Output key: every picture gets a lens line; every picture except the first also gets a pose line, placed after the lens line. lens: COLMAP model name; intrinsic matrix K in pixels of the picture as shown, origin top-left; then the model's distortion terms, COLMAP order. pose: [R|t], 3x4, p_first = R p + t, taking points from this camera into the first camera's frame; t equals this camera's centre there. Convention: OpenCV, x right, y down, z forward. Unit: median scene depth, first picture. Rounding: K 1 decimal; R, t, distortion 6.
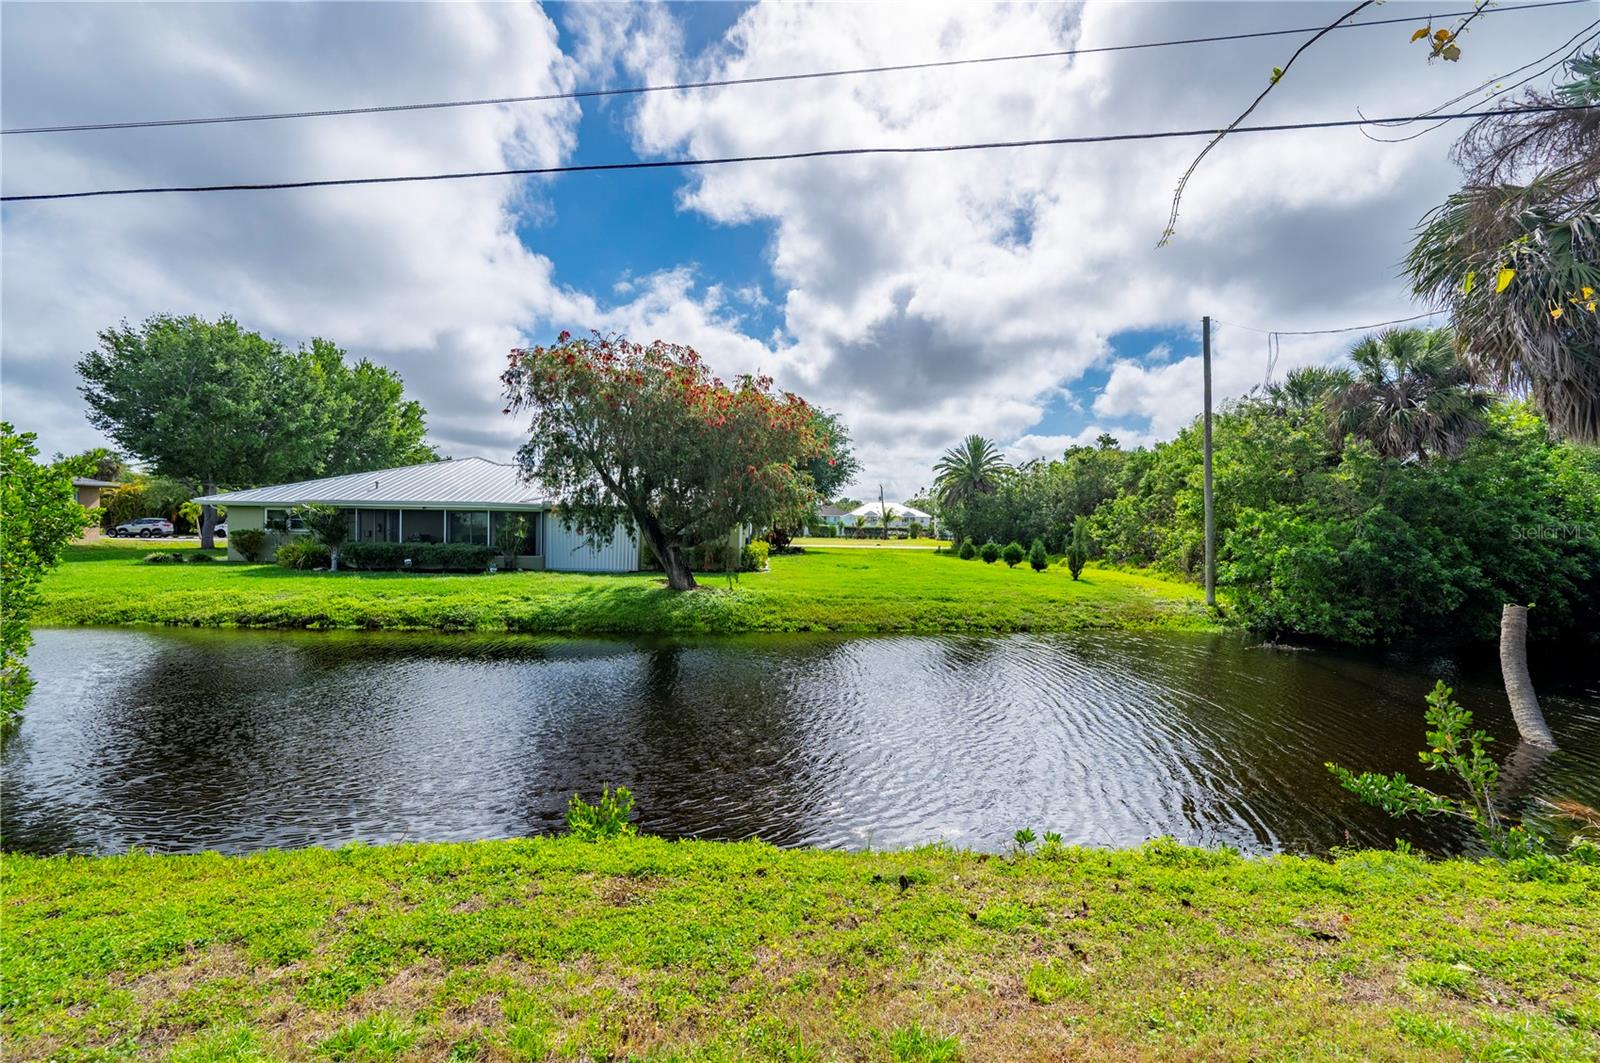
lens RADIAL K [[629.3, 0, 800.0], [0, 629.3, 531.5], [0, 0, 1]] dist [-0.000460, 0.000092]
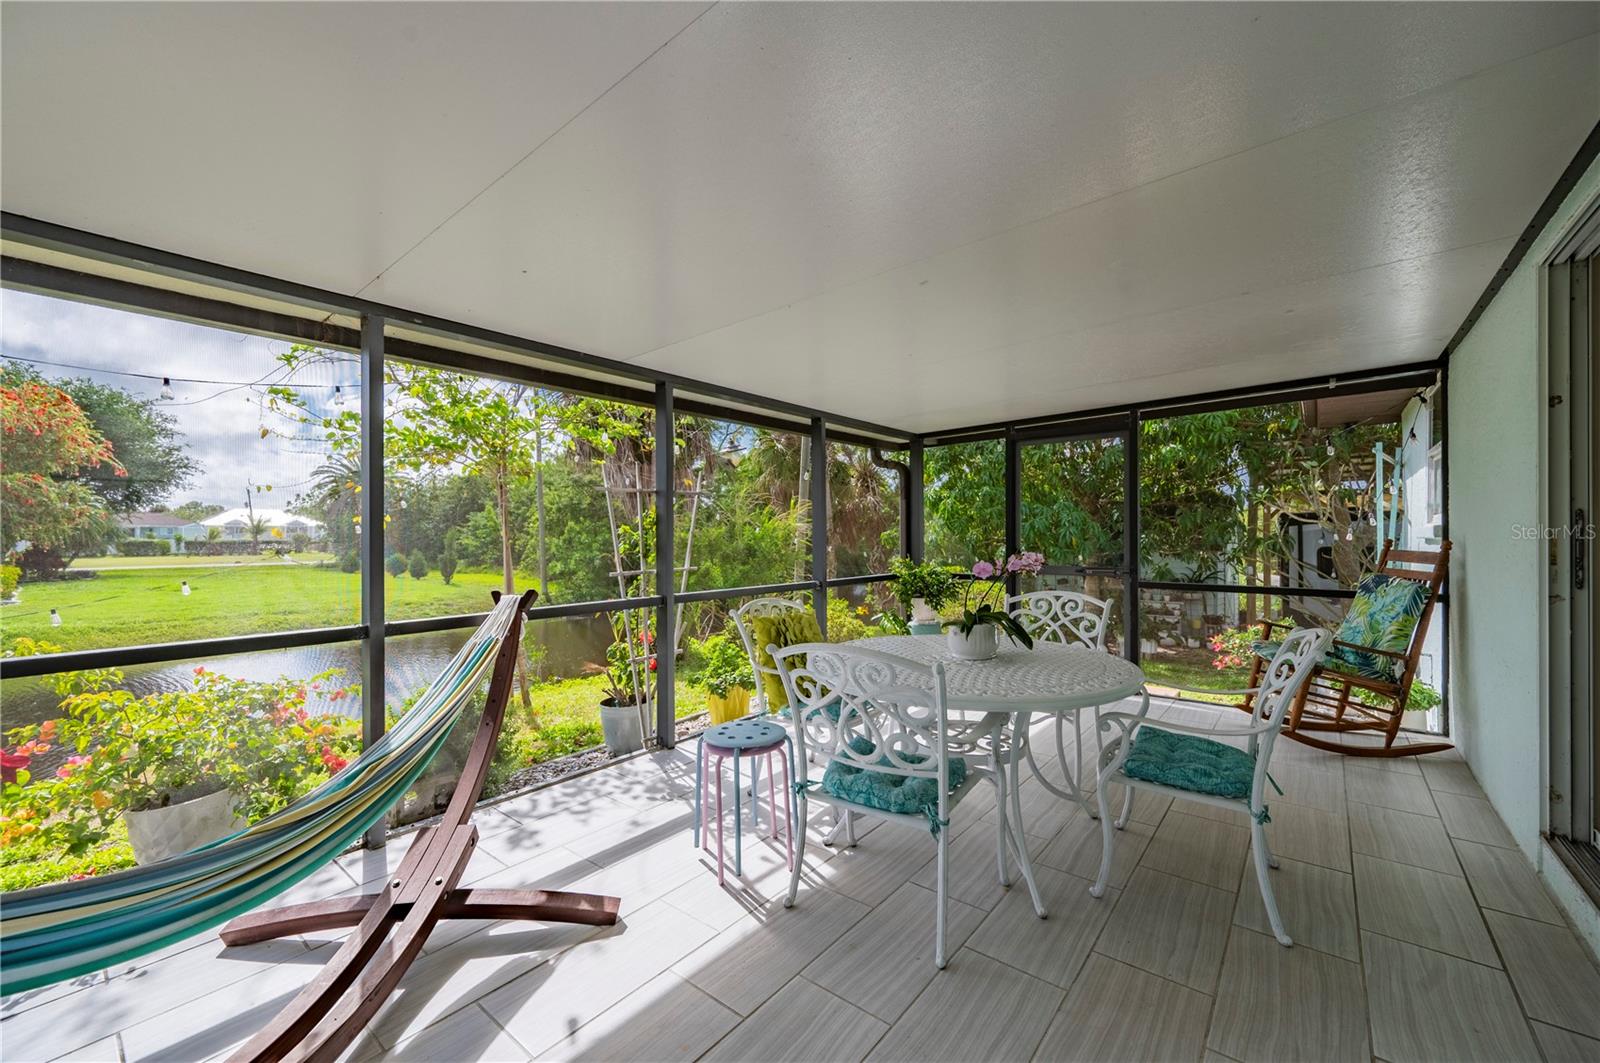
lens RADIAL K [[629.3, 0, 800.0], [0, 629.3, 531.5], [0, 0, 1]] dist [-0.000460, 0.000092]
pose [[0.671677, -0.015738, 0.740677, 0.013541], [0.024030, 0.999711, -0.000549, -0.001178], [-0.740454, 0.018168, 0.671861, -0.122422]]
